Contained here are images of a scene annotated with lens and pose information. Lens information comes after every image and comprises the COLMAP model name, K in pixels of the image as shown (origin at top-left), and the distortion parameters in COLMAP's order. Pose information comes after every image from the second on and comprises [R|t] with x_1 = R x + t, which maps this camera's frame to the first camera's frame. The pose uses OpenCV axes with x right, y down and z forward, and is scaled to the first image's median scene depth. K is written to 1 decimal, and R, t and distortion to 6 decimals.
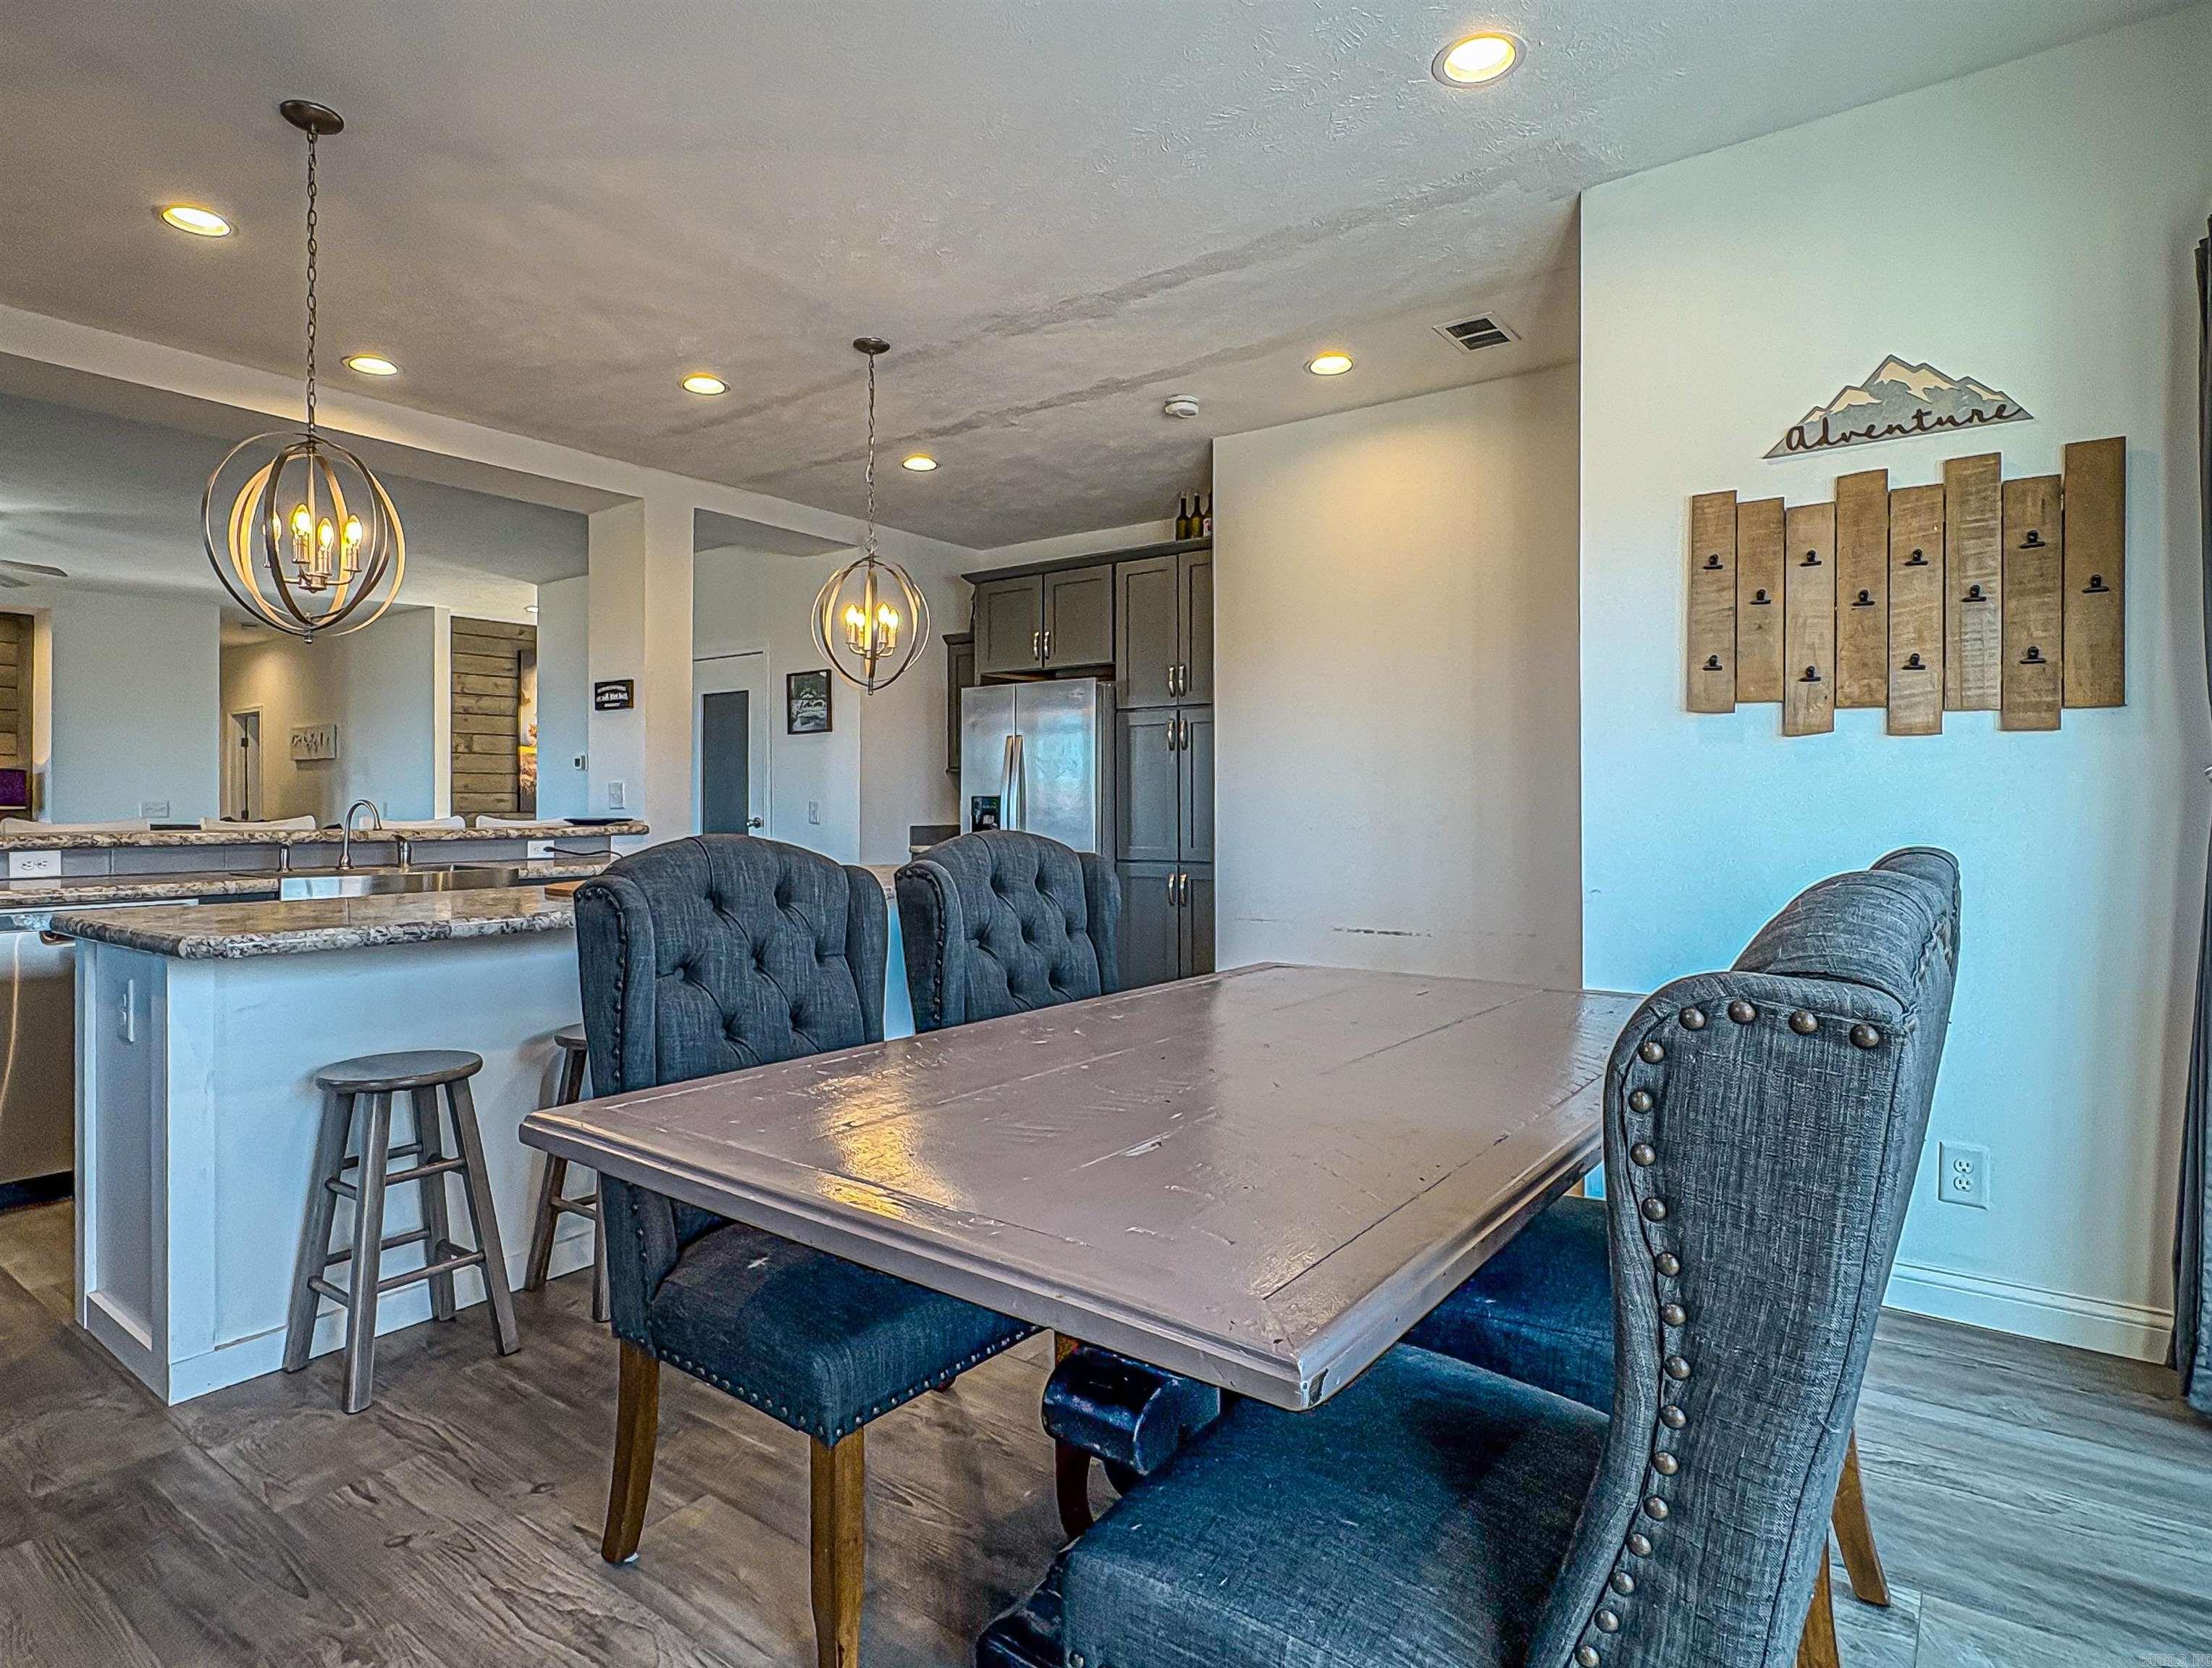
lens RADIAL K [[1181.2, 0, 1106.0], [0, 1181.2, 834.0], [0, 0, 1]] dist [-0.000021, -0.000032]
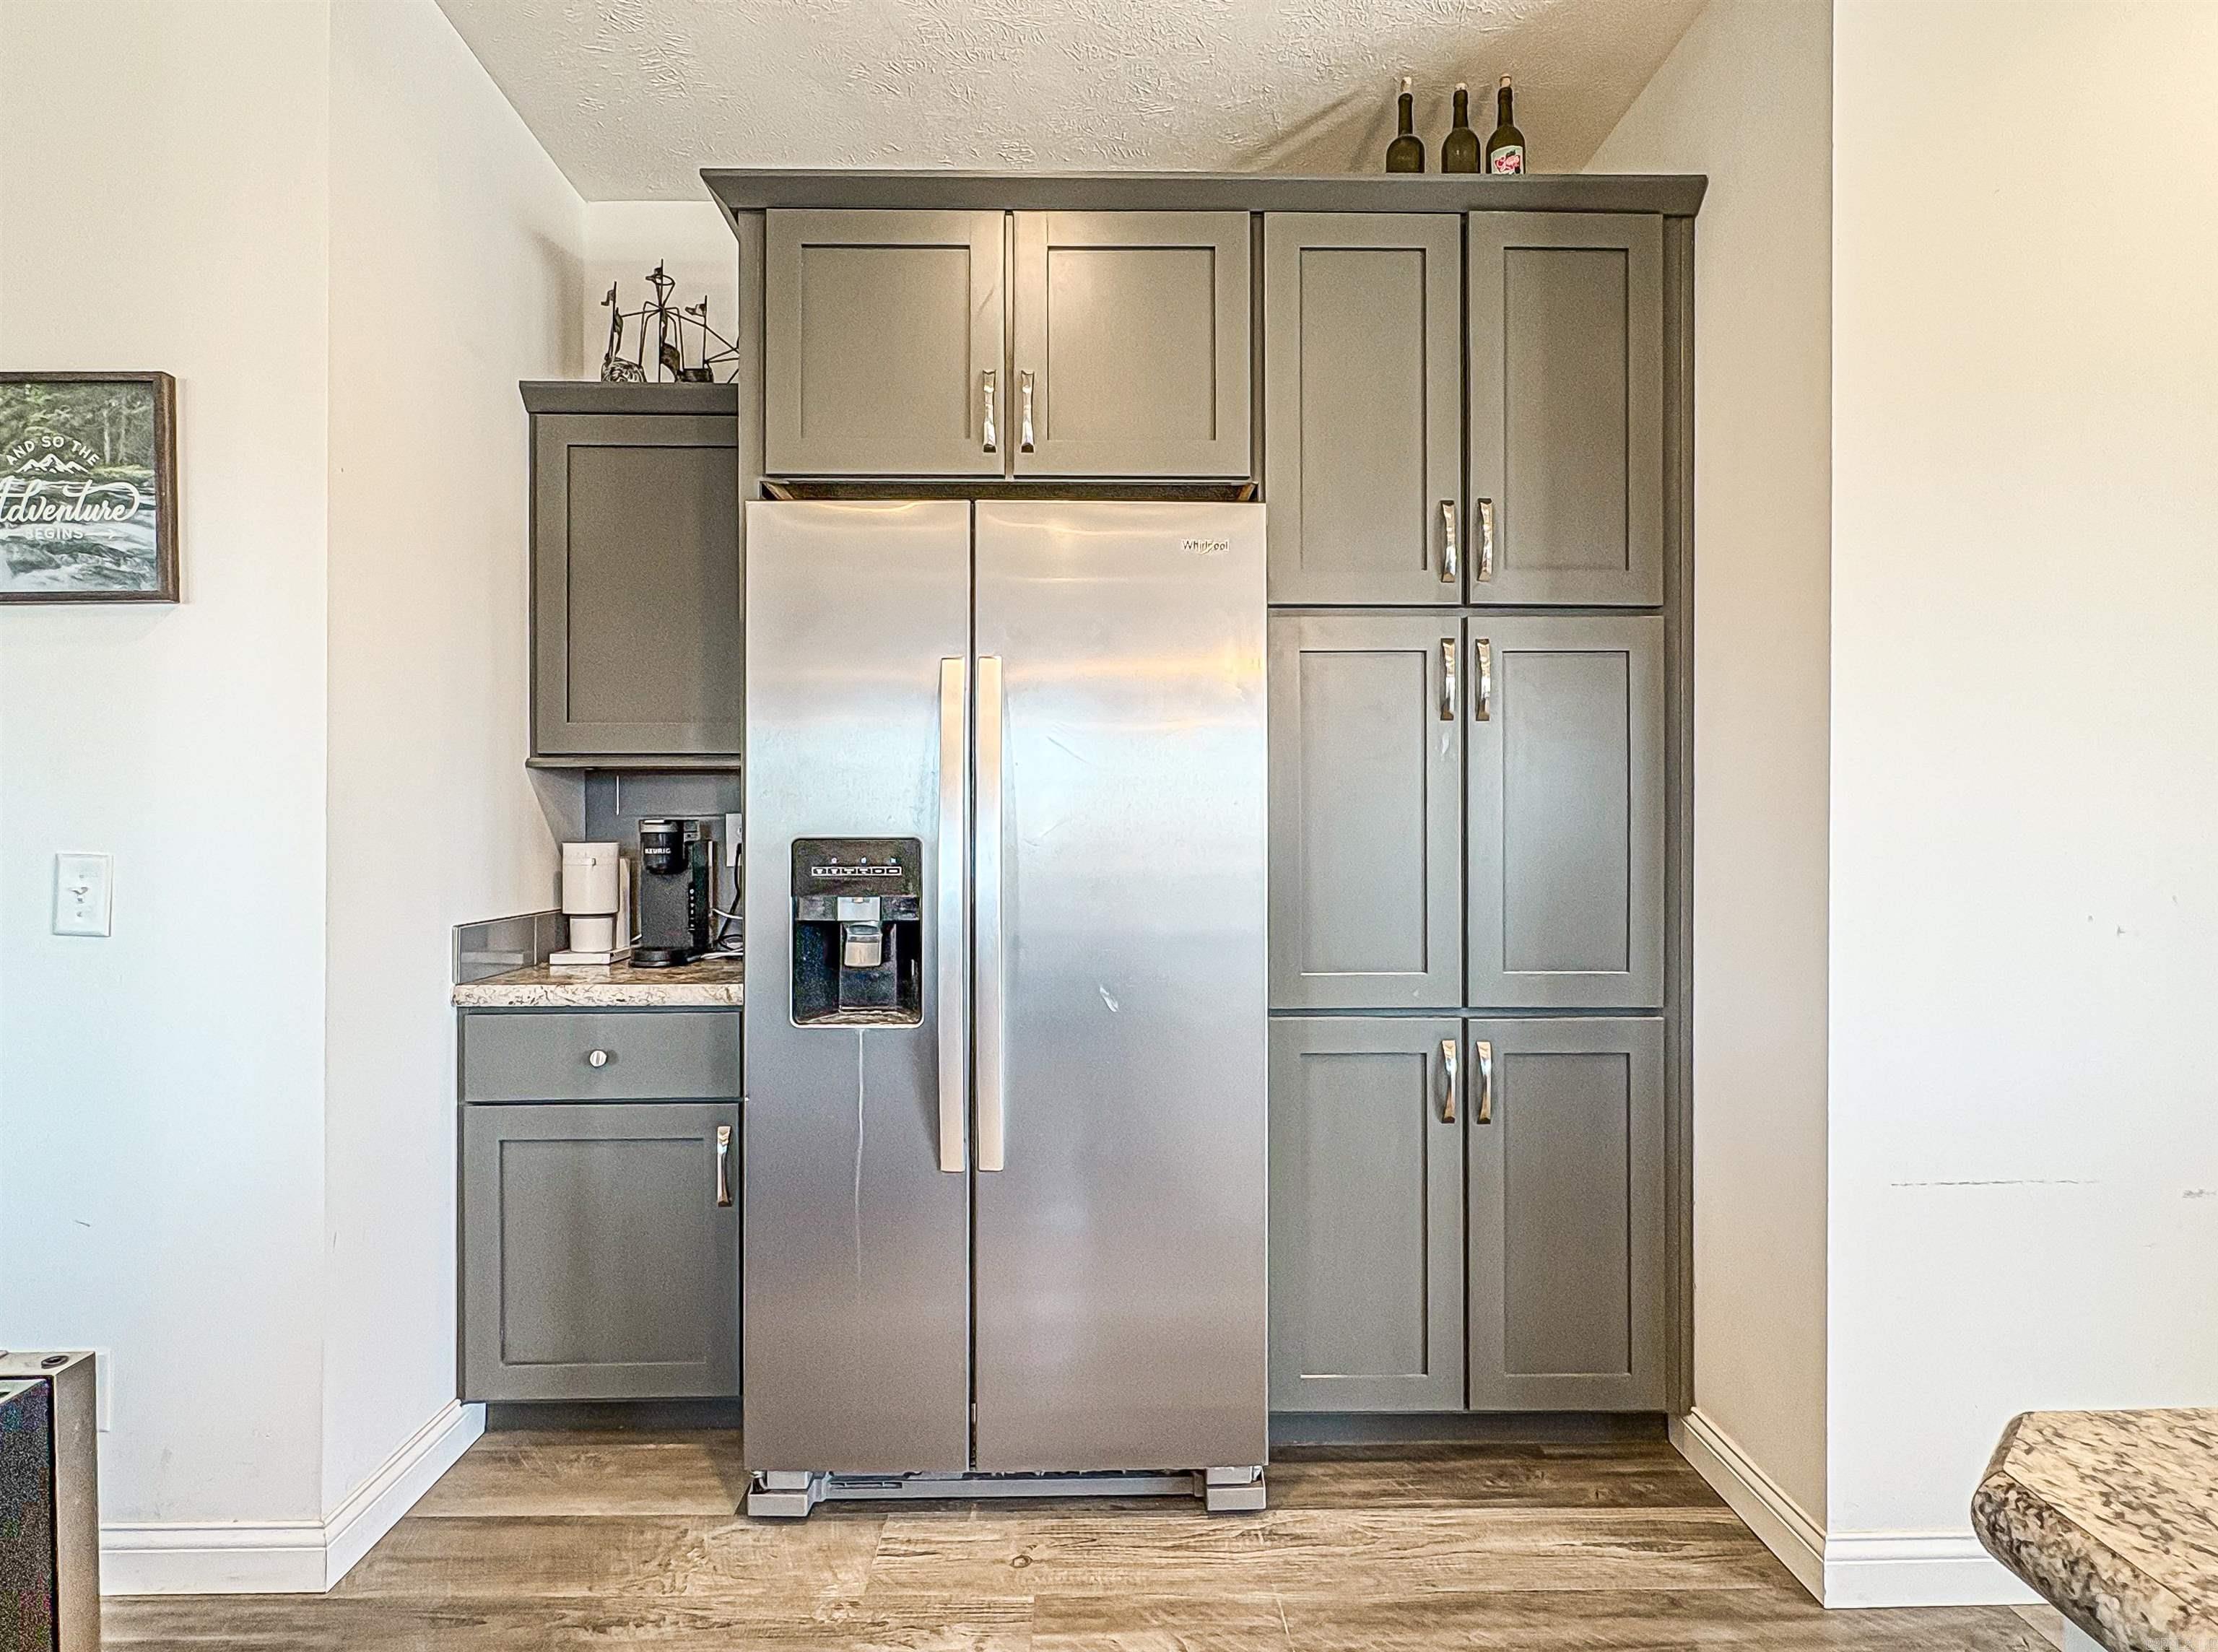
lens RADIAL K [[1182.5, 0, 1109.0], [0, 1182.5, 826.0], [0, 0, 1]] dist [-0.000855, -0.000195]
pose [[0.786958, -0.002527, 0.617001, -0.232204], [0.016454, 0.999722, -0.016891, -0.027408], [-0.616787, 0.023444, 0.786781, 0.654333]]
